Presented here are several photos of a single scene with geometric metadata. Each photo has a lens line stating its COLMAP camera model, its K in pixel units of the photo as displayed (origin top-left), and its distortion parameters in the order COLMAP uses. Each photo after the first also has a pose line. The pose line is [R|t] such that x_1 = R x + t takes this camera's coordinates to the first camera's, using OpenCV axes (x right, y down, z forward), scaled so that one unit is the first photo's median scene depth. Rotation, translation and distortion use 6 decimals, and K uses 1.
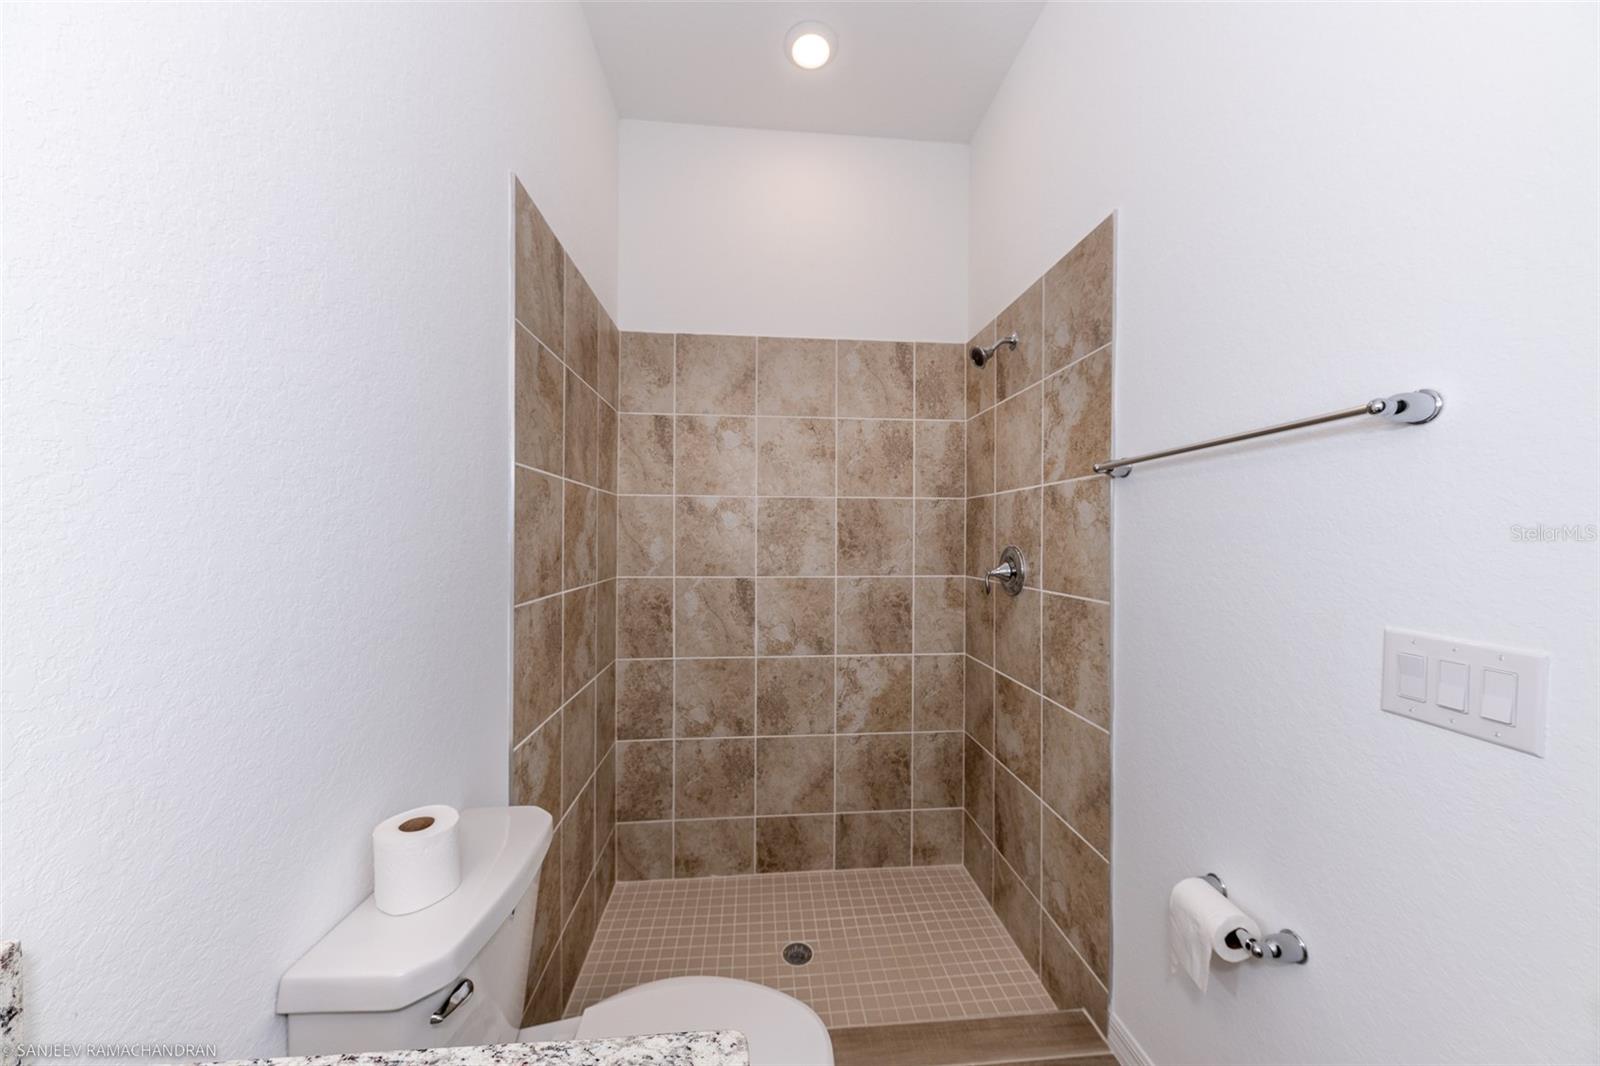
lens RADIAL K [[573.2, 0, 800.0], [0, 573.2, 533.0], [0, 0, 1]] dist [0.000858, 0.000008]
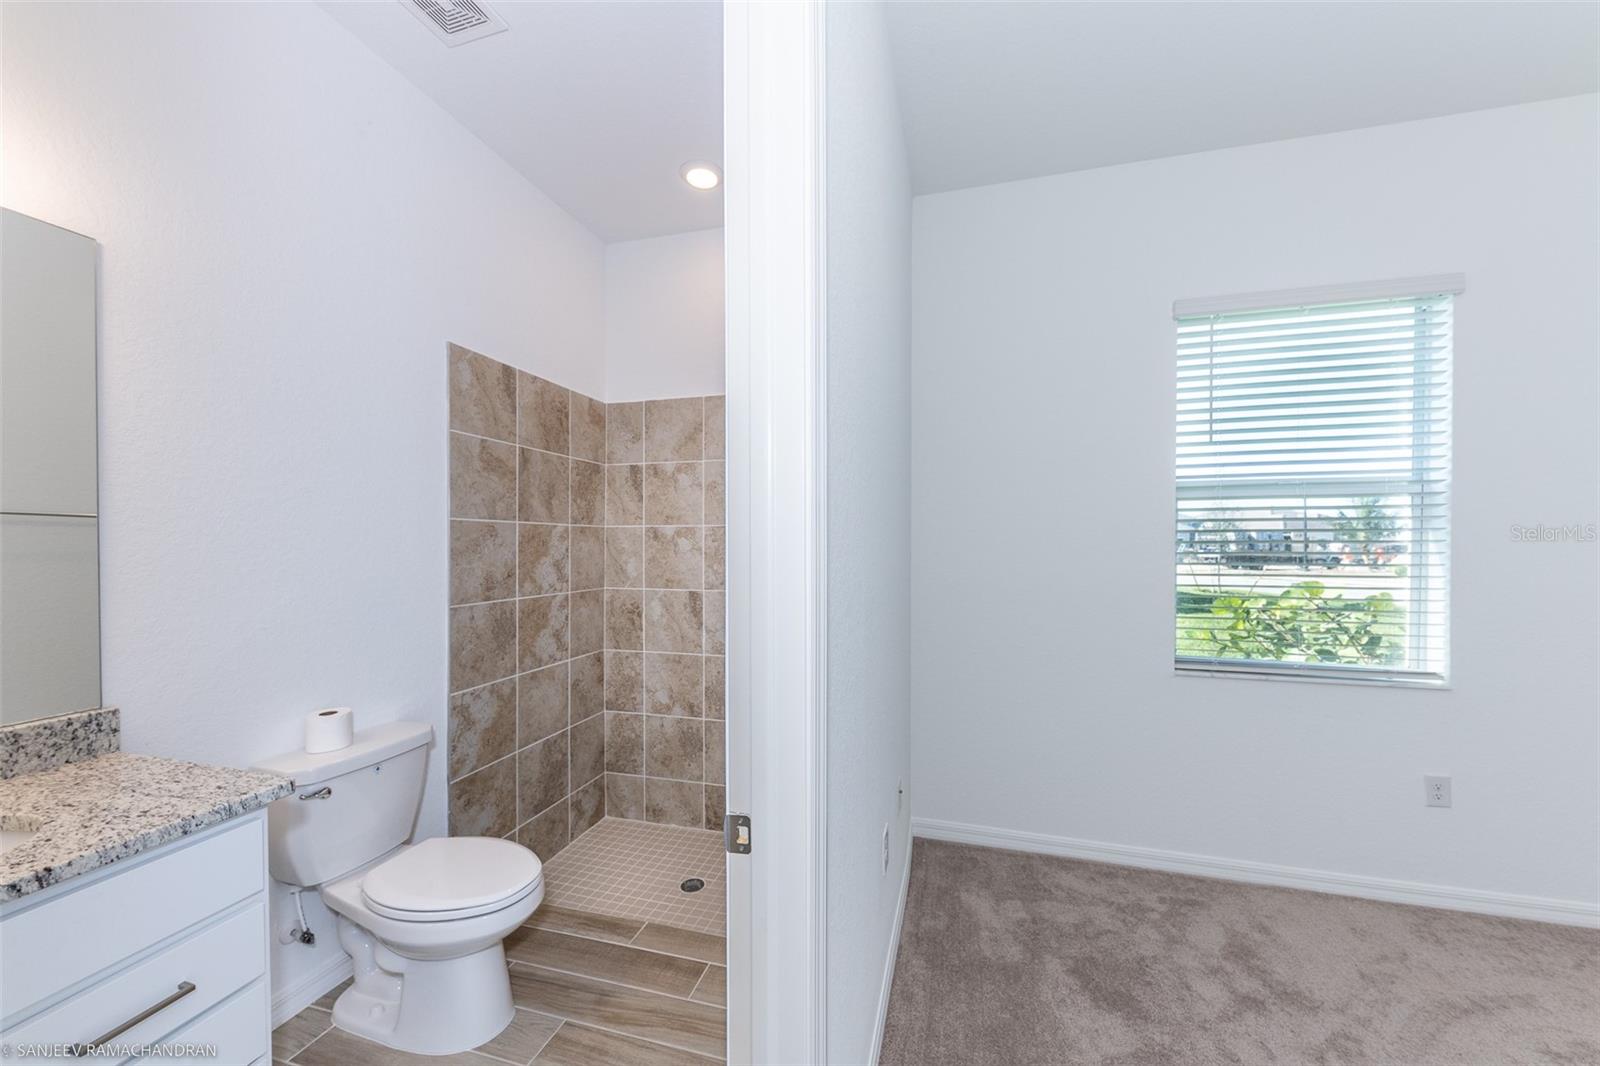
lens RADIAL K [[593.8, 0, 804.6], [0, 593.8, 539.2], [0, 0, 1]] dist [-0.000887, -0.000168]
pose [[0.937531, -0.005873, -0.347853, 0.586843], [0.005665, 0.999983, -0.001615, -0.031365], [0.347857, -0.000457, 0.937548, -0.132838]]
